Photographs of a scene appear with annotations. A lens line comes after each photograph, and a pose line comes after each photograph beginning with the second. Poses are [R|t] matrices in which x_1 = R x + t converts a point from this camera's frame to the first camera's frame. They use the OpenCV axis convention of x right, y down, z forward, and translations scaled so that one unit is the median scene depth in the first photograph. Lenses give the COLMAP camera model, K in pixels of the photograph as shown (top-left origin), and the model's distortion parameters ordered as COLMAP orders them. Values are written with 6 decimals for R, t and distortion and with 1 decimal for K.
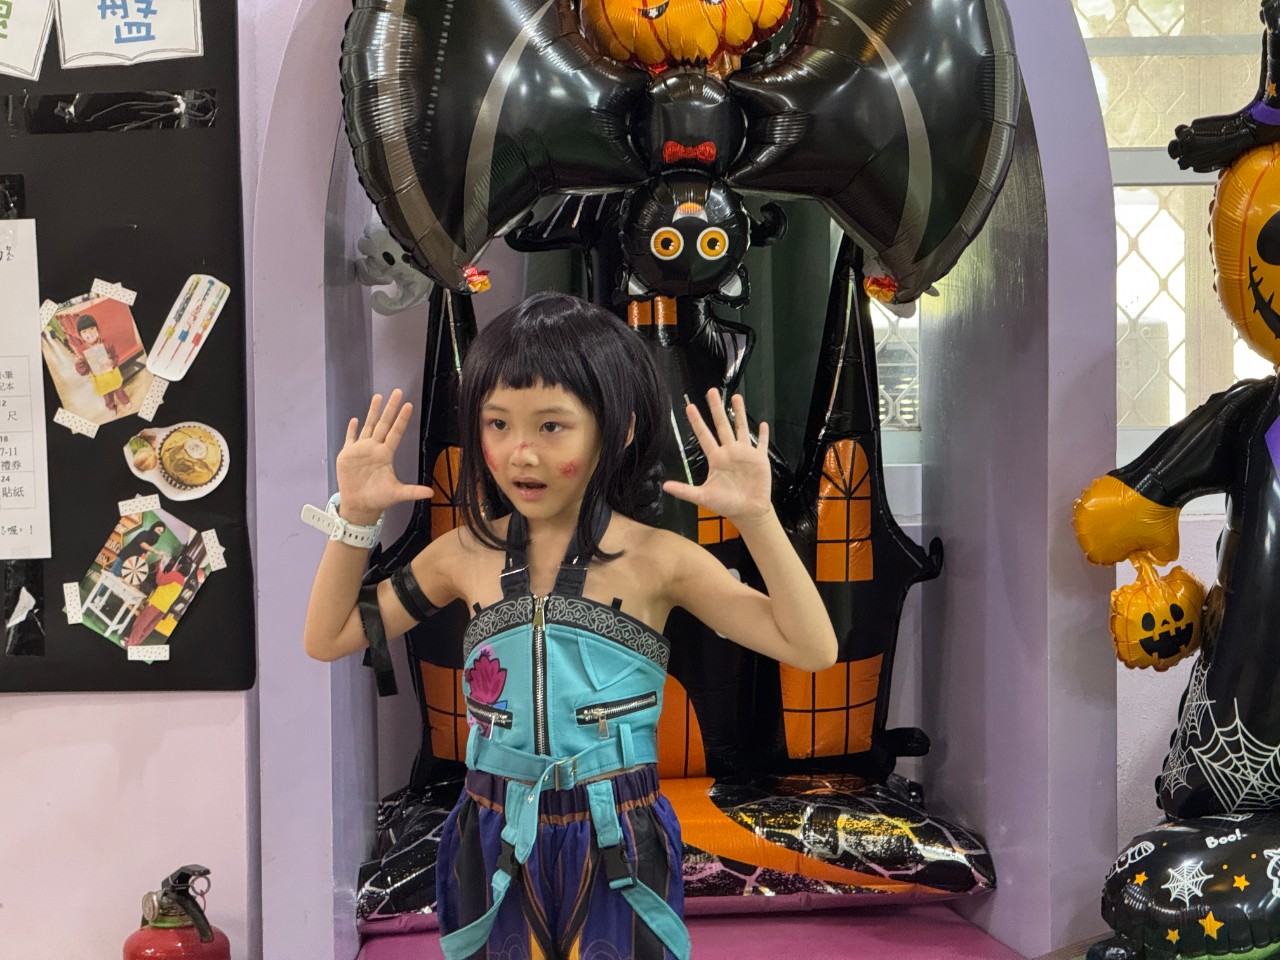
lens RADIAL K [[4516.7, 0, 642.3], [0, 4516.7, 479.4], [0, 0, 1]] dist [0.523839, 0.000000]
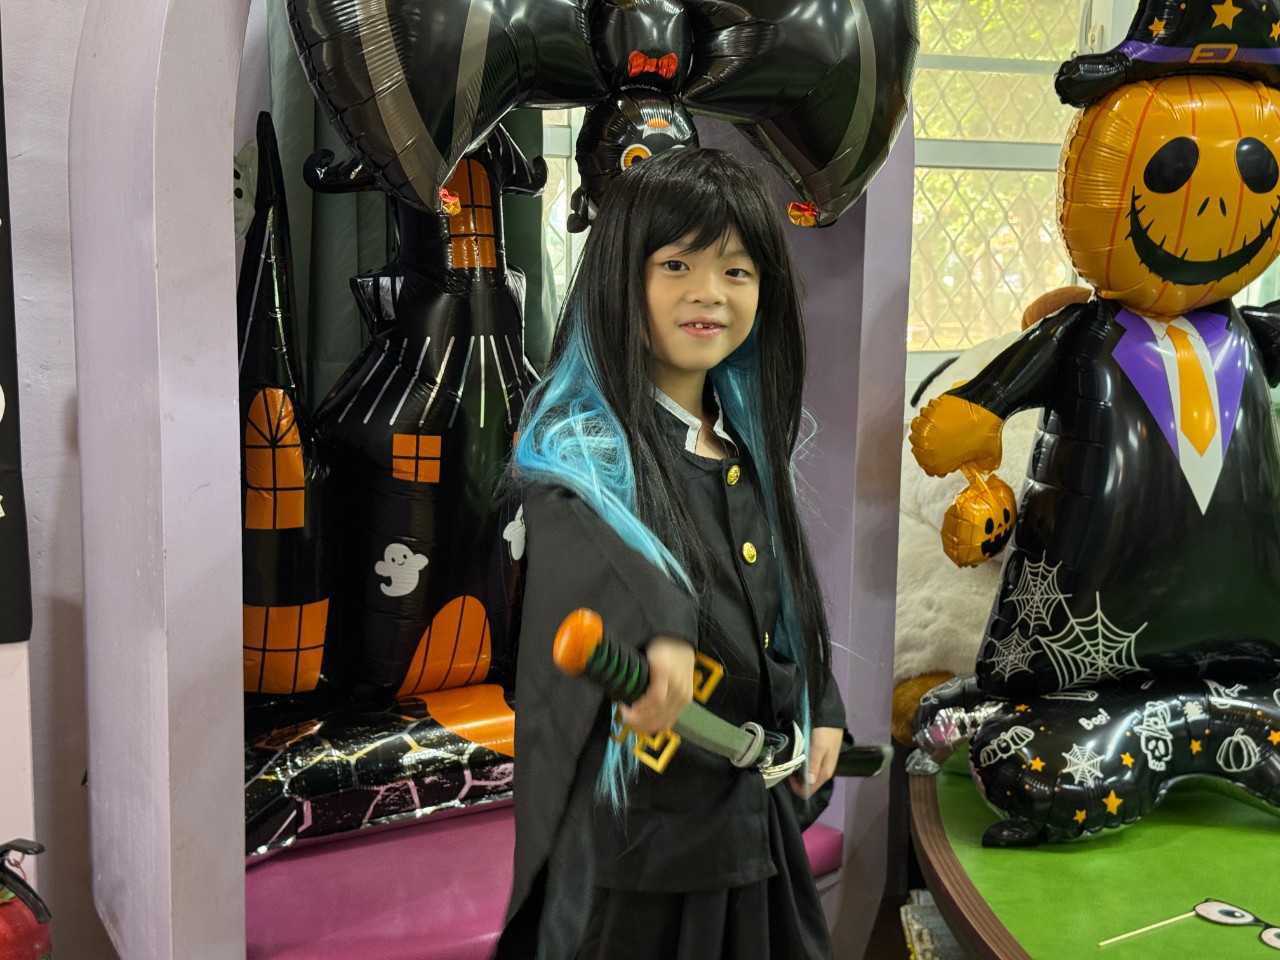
lens RADIAL K [[1854.3, 0, 633.4], [0, 1854.3, 485.1], [0, 0, 1]] dist [0.118505, 0.000000]
pose [[0.884020, -0.053437, 0.464385, -0.177740], [0.032075, 0.998037, 0.053784, -0.005835], [-0.466348, -0.032651, 0.883999, 0.650526]]
